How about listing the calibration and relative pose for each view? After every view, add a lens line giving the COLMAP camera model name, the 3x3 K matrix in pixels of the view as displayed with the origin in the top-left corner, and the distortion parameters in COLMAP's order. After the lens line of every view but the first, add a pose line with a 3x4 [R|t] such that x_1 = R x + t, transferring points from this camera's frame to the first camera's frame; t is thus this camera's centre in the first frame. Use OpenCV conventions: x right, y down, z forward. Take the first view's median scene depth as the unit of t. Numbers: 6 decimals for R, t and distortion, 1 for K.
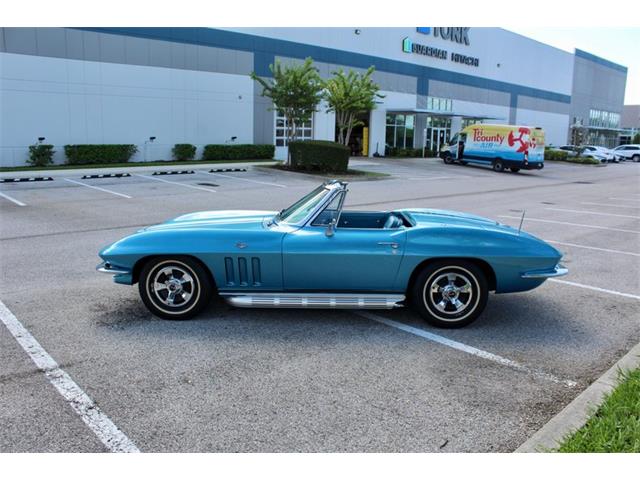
lens RADIAL K [[552.0, 0, 320.0], [0, 552.0, 240.0], [0, 0, 1]] dist [-0.157116, 0.131155]
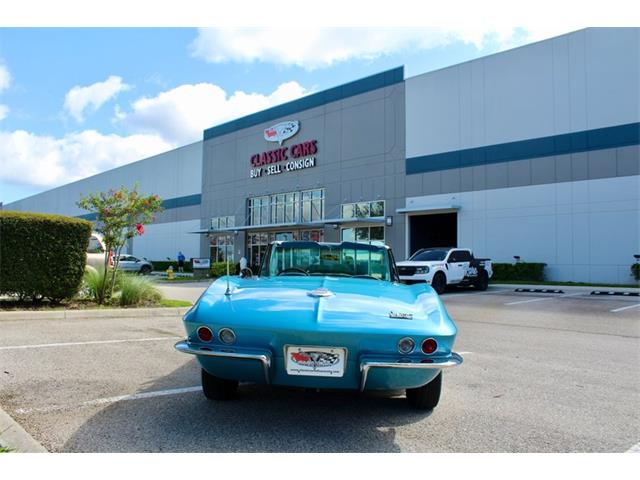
lens RADIAL K [[552.0, 0, 320.0], [0, 552.0, 240.0], [0, 0, 1]] dist [-0.157116, 0.131155]
pose [[-0.019169, -0.038365, -0.999080, 1.543379], [-0.175574, 0.983865, -0.034412, -0.265913], [0.984280, 0.174753, -0.025595, 1.506386]]
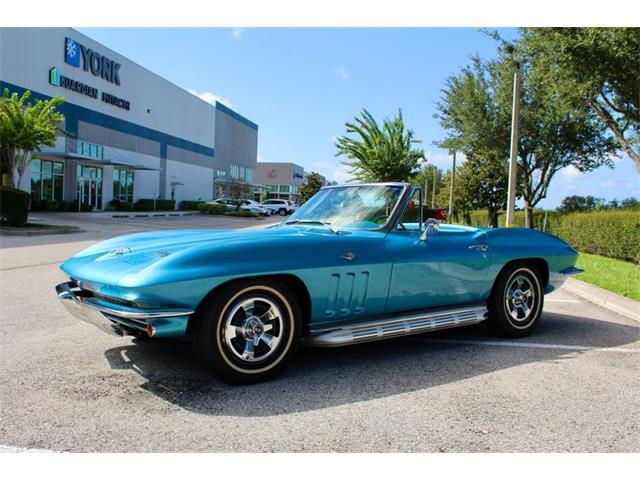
lens RADIAL K [[617.5, 0, 320.0], [0, 617.5, 240.0], [0, 0, 1]] dist [-0.095391, 0.013772]
pose [[0.778319, -0.024412, 0.627395, -0.099162], [0.100424, 0.991220, -0.086014, 0.007769], [-0.619786, 0.129952, 0.773936, 0.057427]]
